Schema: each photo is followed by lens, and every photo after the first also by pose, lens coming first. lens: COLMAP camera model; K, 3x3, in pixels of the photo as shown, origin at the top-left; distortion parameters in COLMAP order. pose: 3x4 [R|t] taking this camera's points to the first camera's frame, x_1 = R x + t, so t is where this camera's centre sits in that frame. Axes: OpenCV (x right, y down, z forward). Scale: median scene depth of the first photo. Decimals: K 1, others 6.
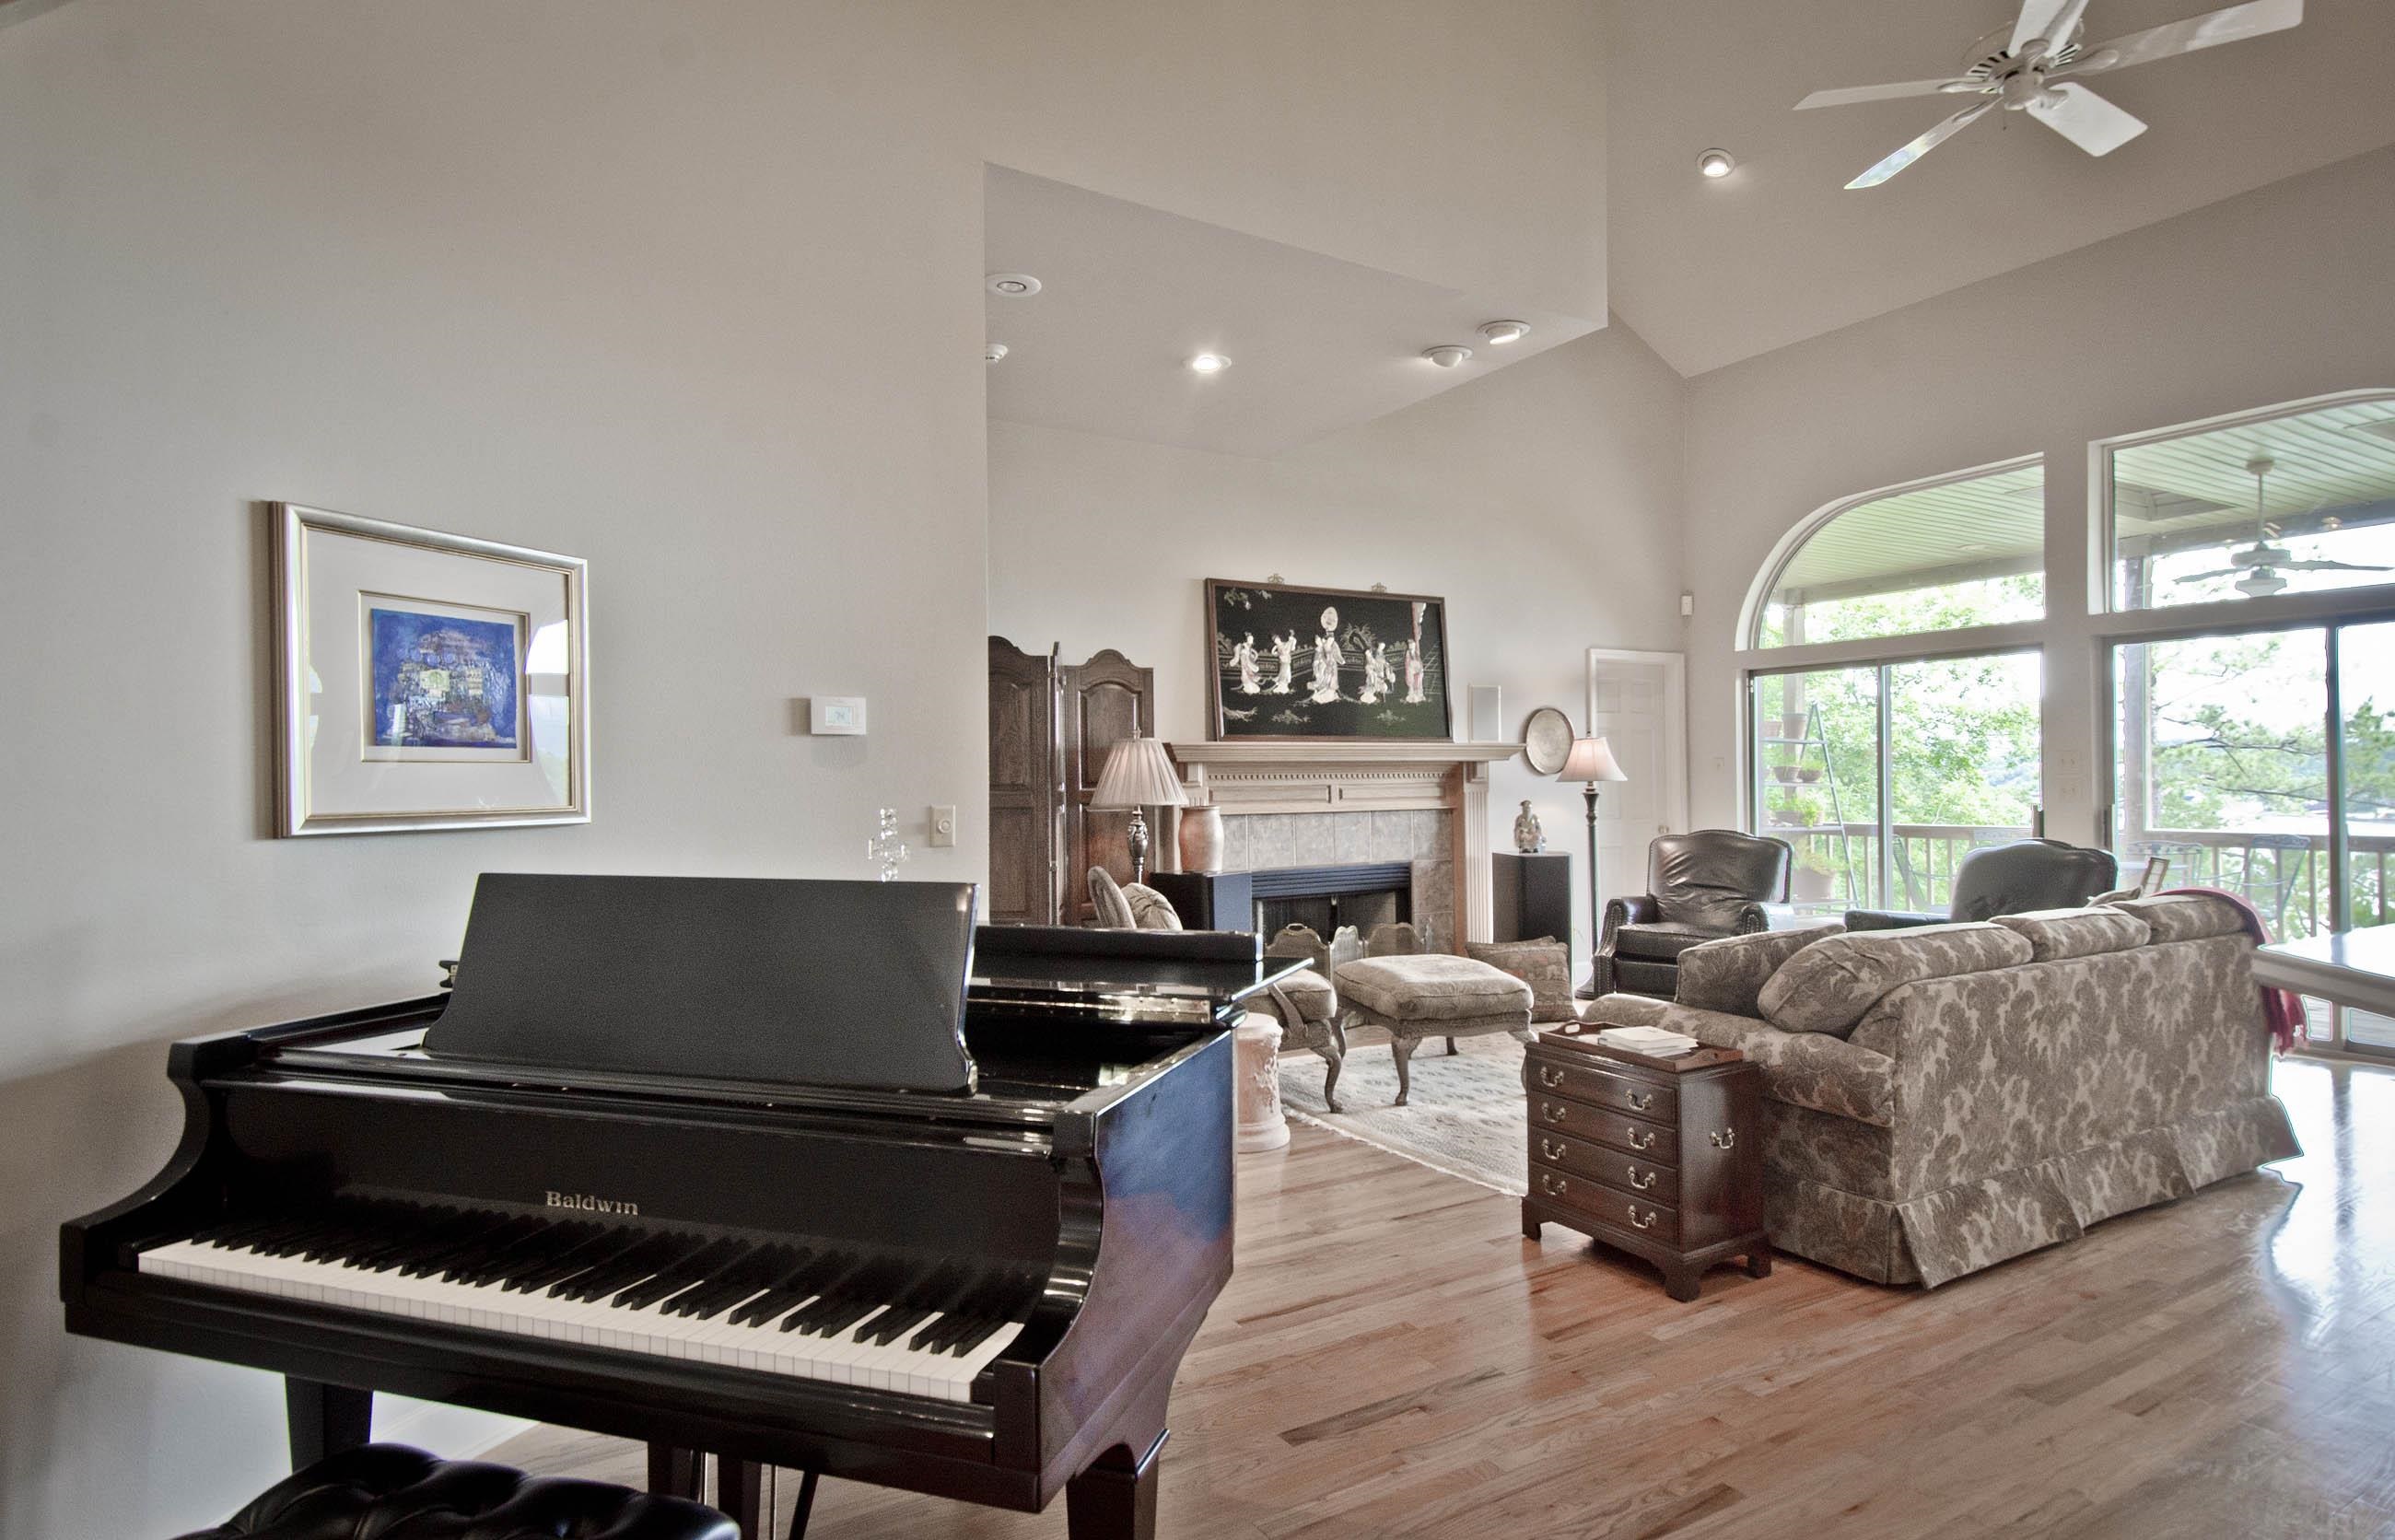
lens RADIAL K [[1276.8, 0, 1207.7], [0, 1276.8, 788.6], [0, 0, 1]] dist [0.044649, -0.030017]
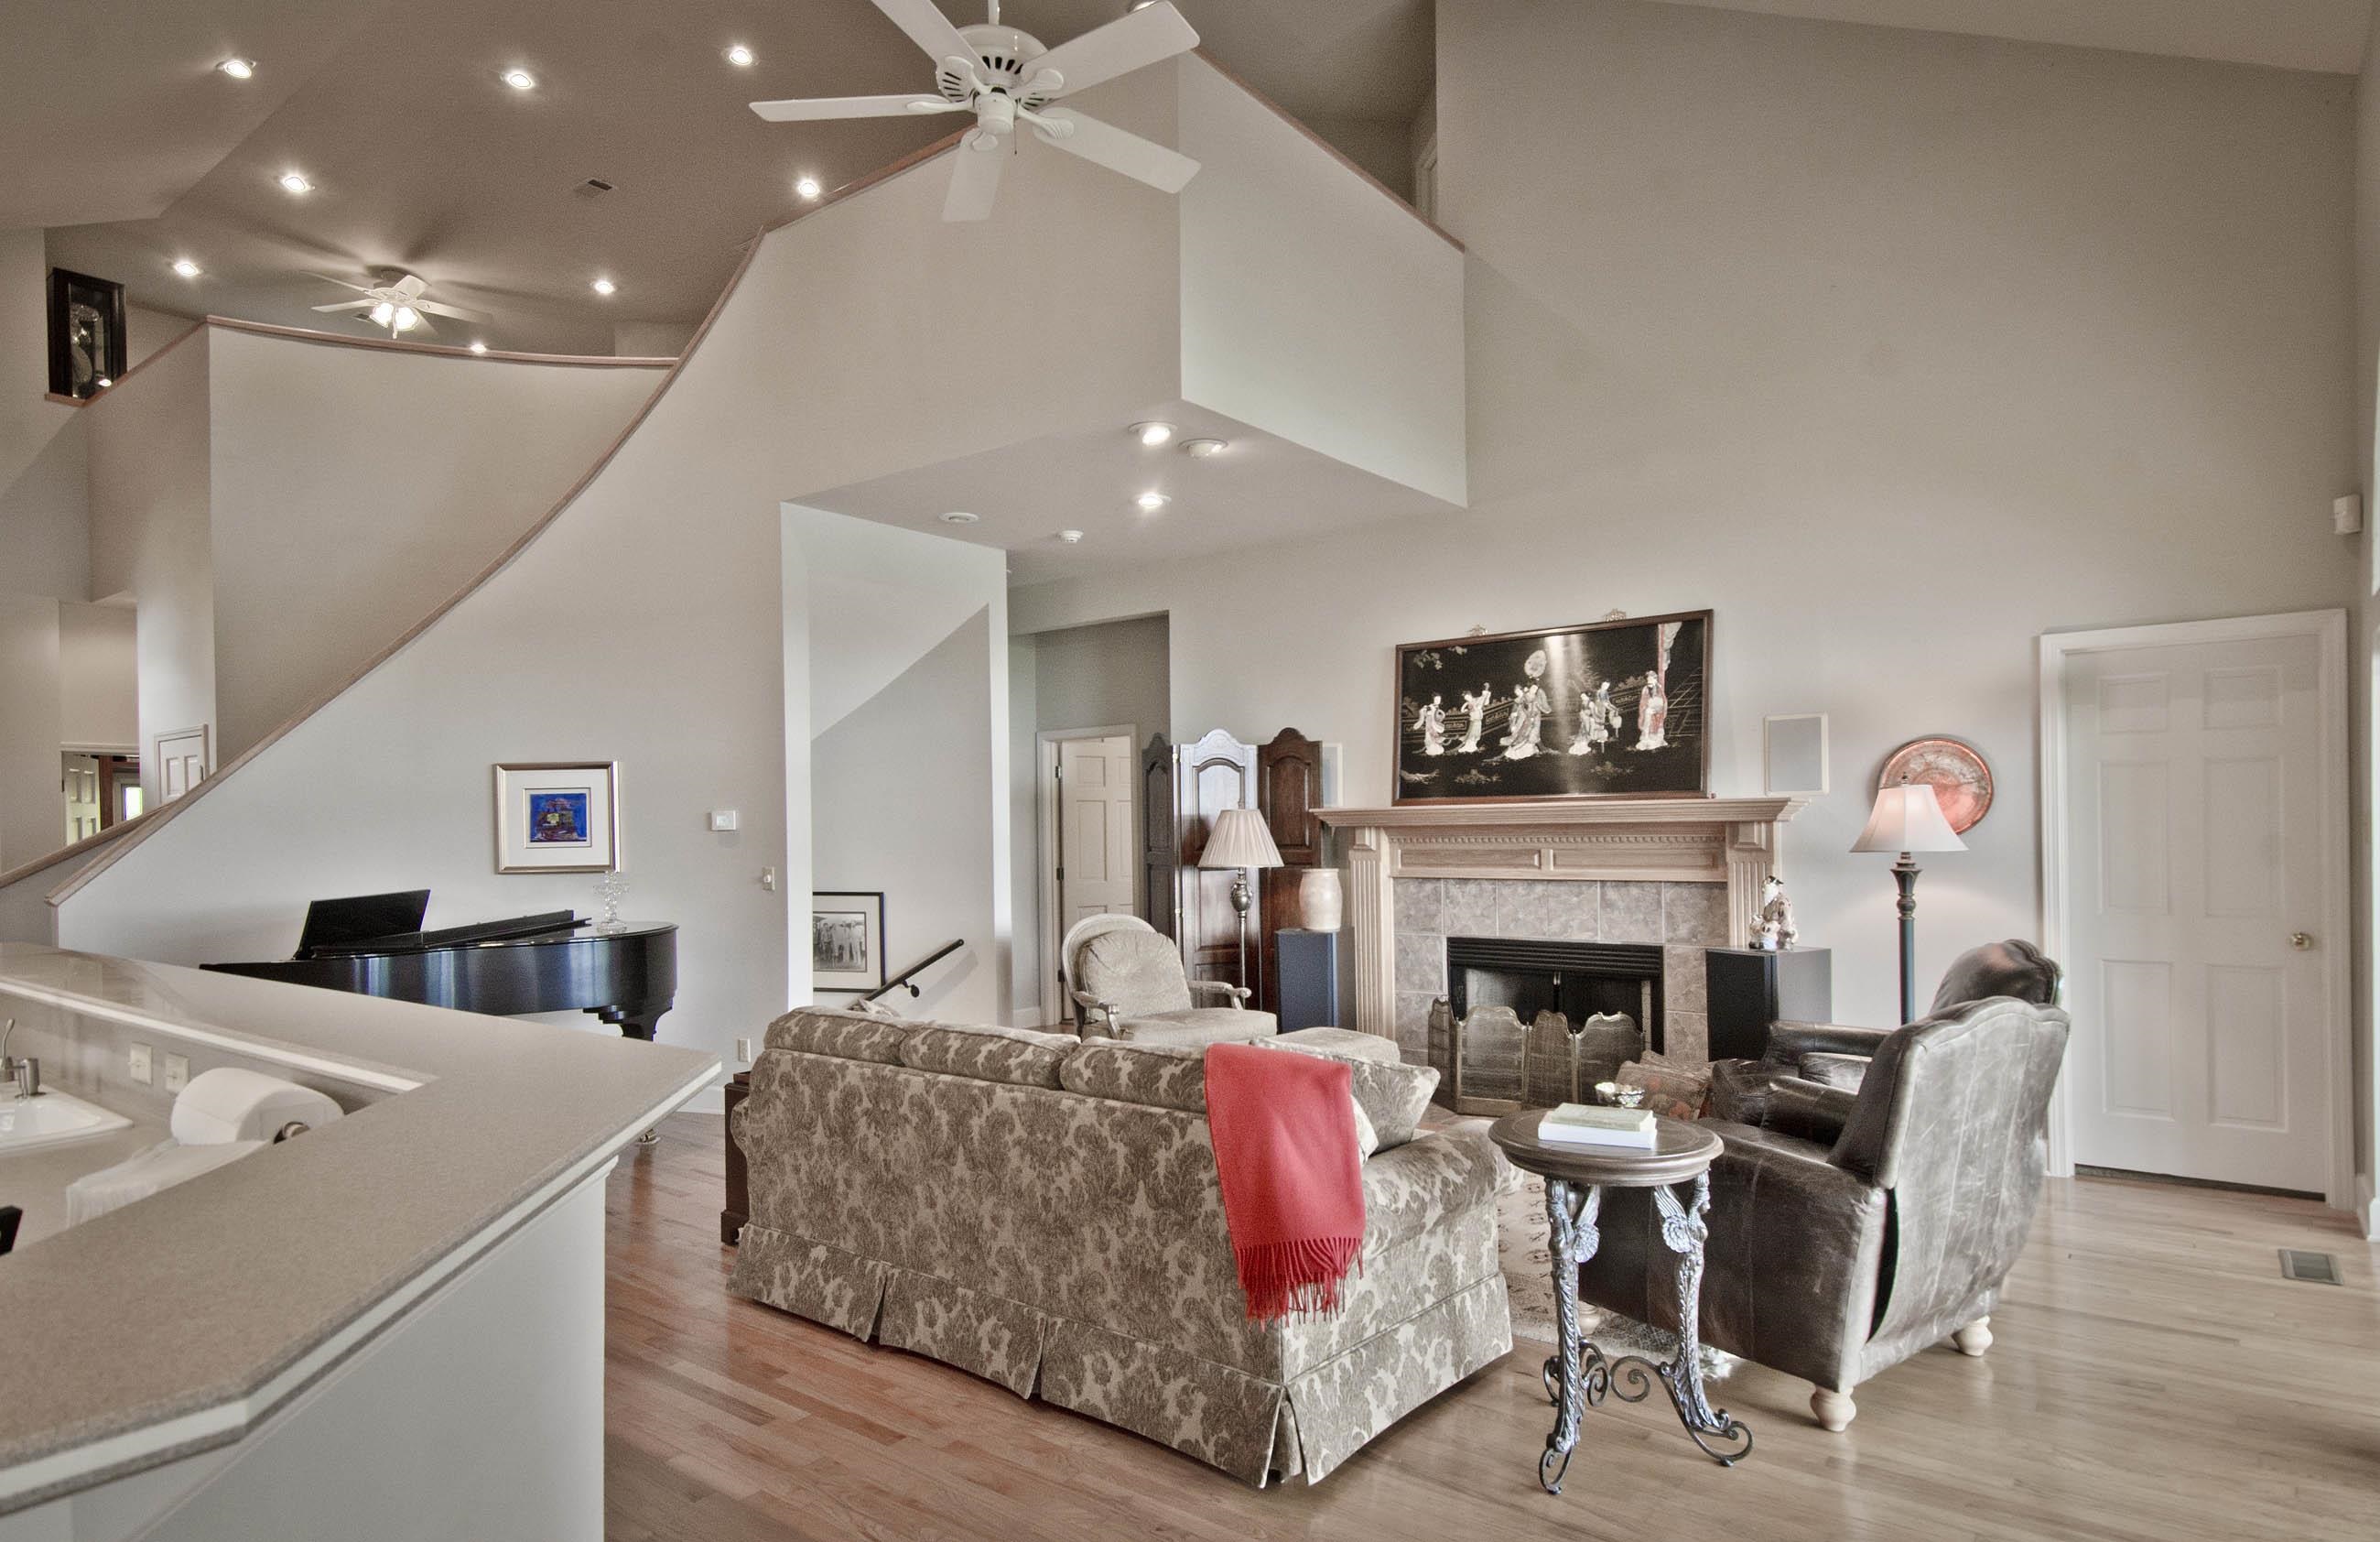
lens RADIAL K [[1311.9, 0, 1199.0], [0, 1311.9, 825.7], [0, 0, 1]] dist [0.052348, 0.000247]
pose [[0.352437, 0.009237, -0.935790, 0.915007], [0.006089, 0.999907, 0.012163, -0.033490], [0.935816, -0.009985, 0.352348, 0.472154]]
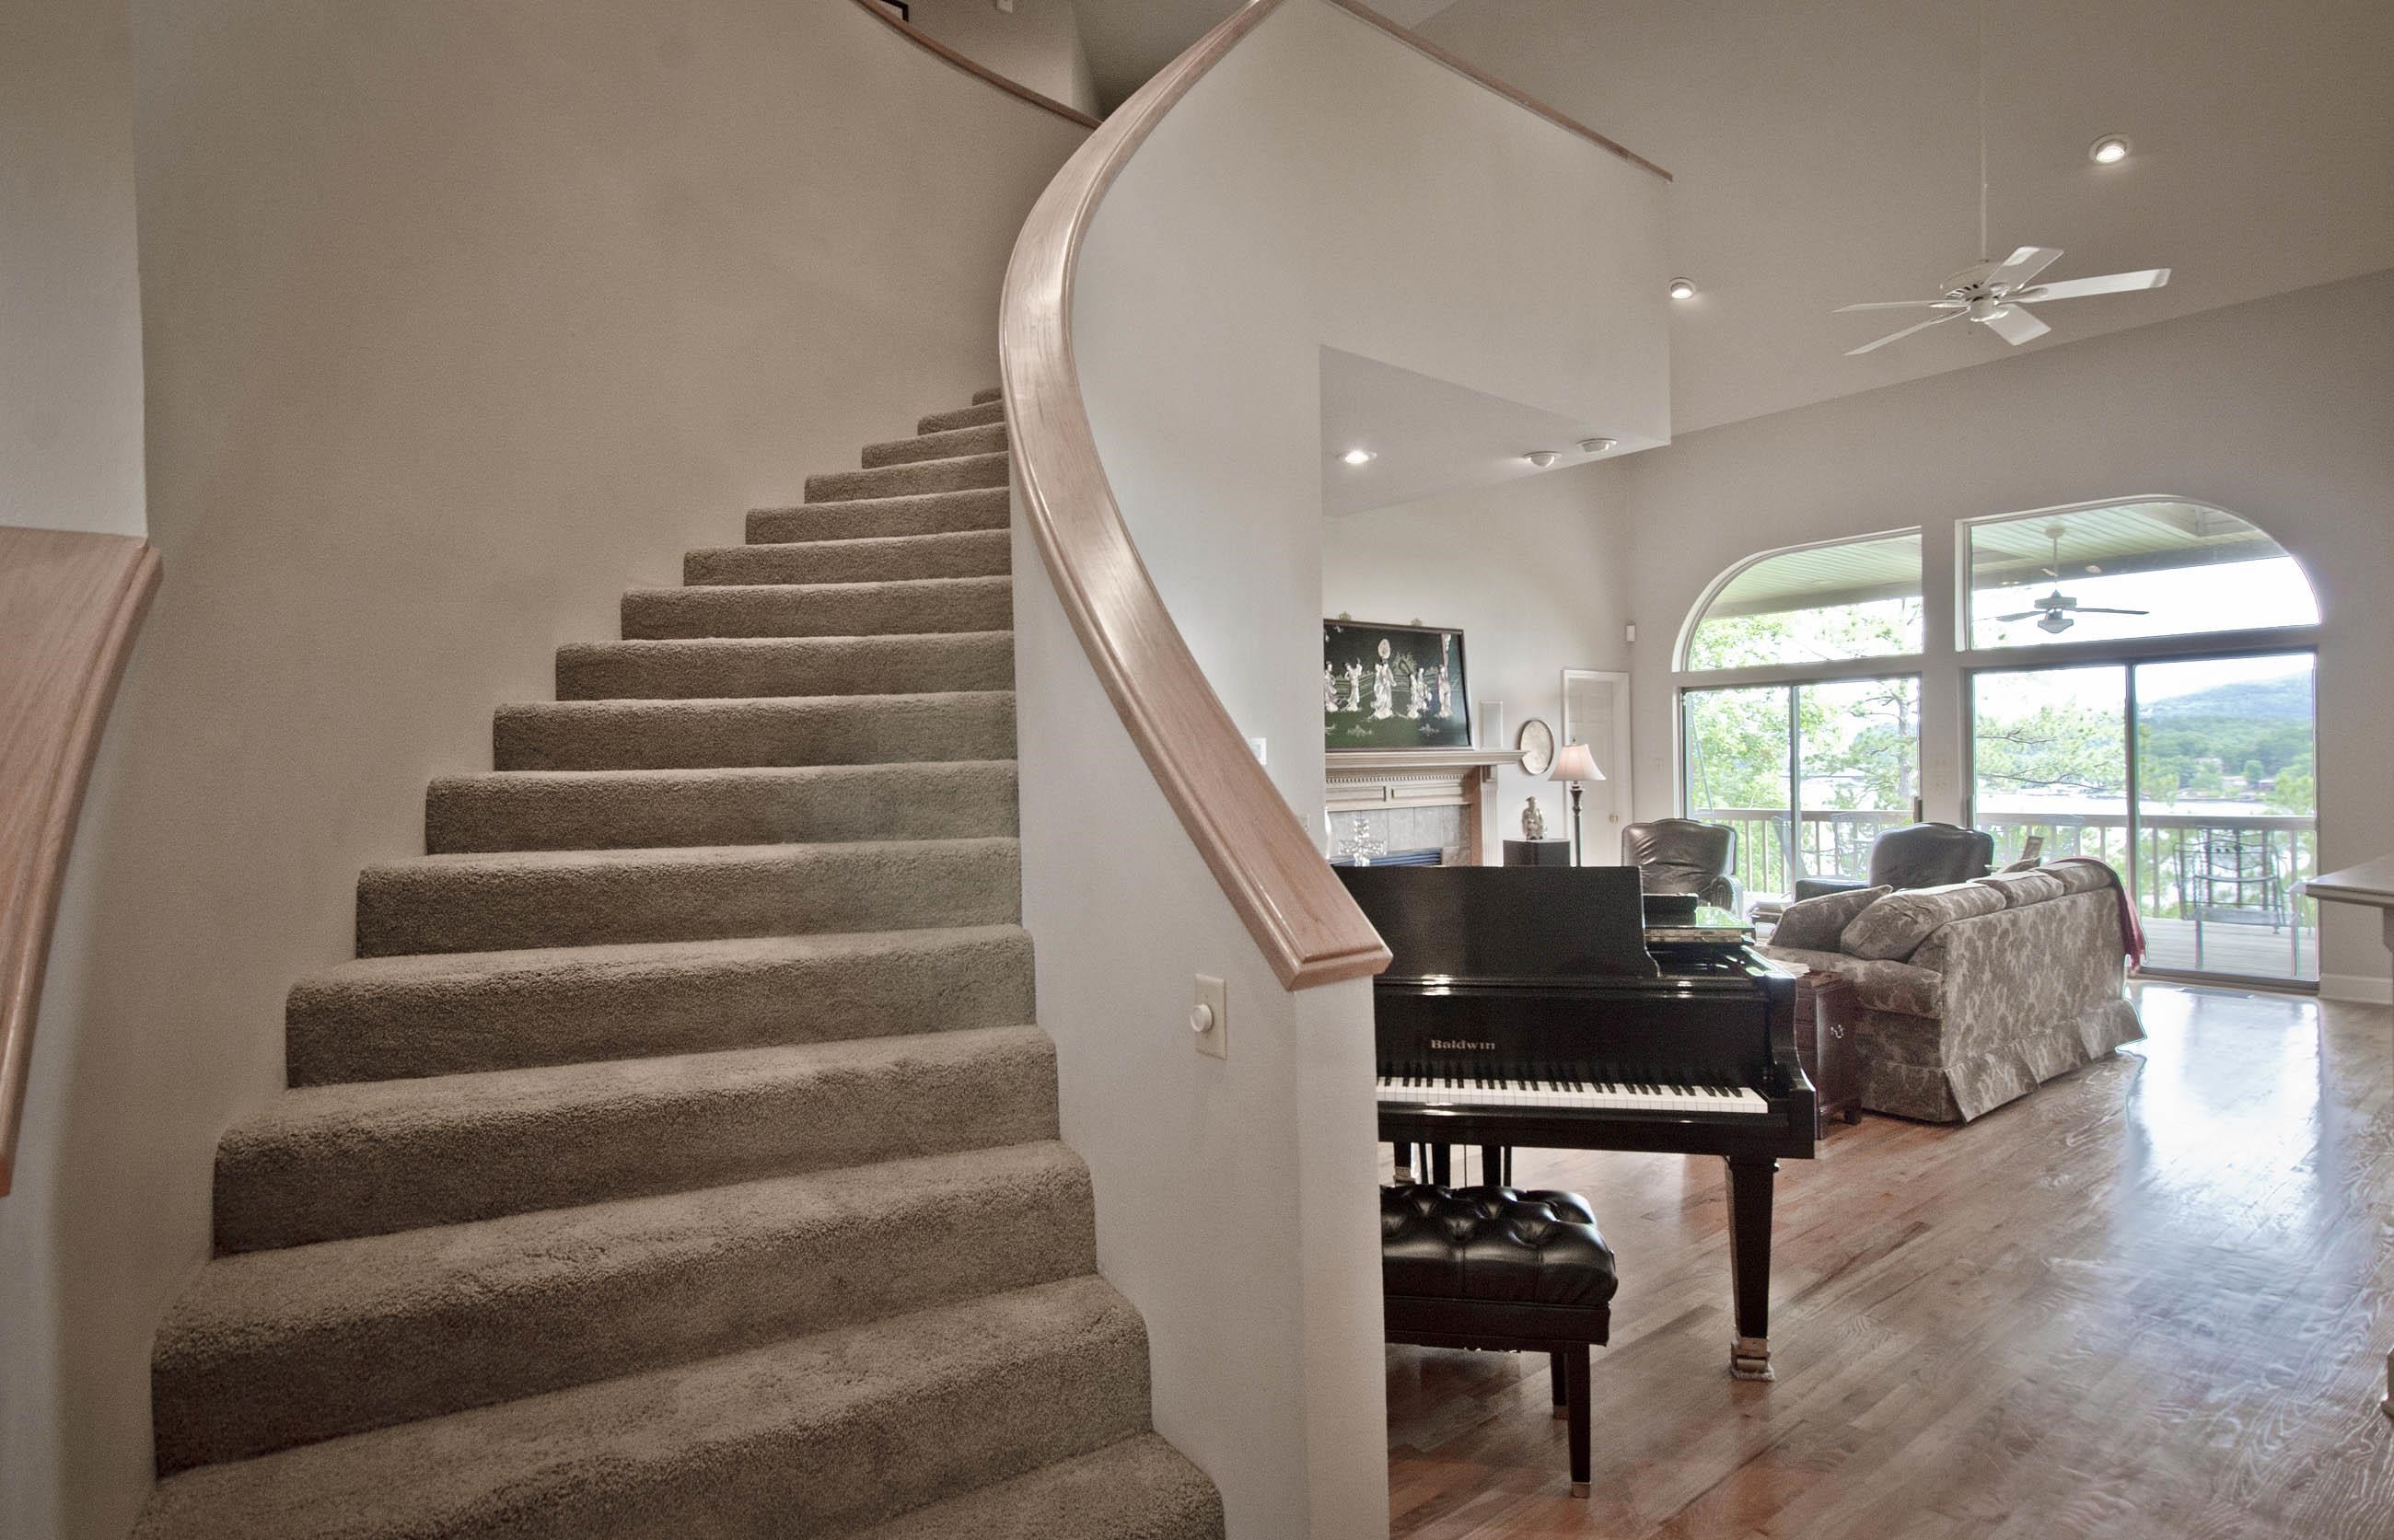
lens RADIAL K [[1276.1, 0, 1207.2], [0, 1276.1, 788.6], [0, 0, 1]] dist [0.044649, -0.030017]
pose [[0.987874, -0.011081, 0.154862, -0.269712], [0.009669, 0.999905, 0.009868, -0.014936], [-0.154956, -0.008251, 0.987887, -0.175475]]
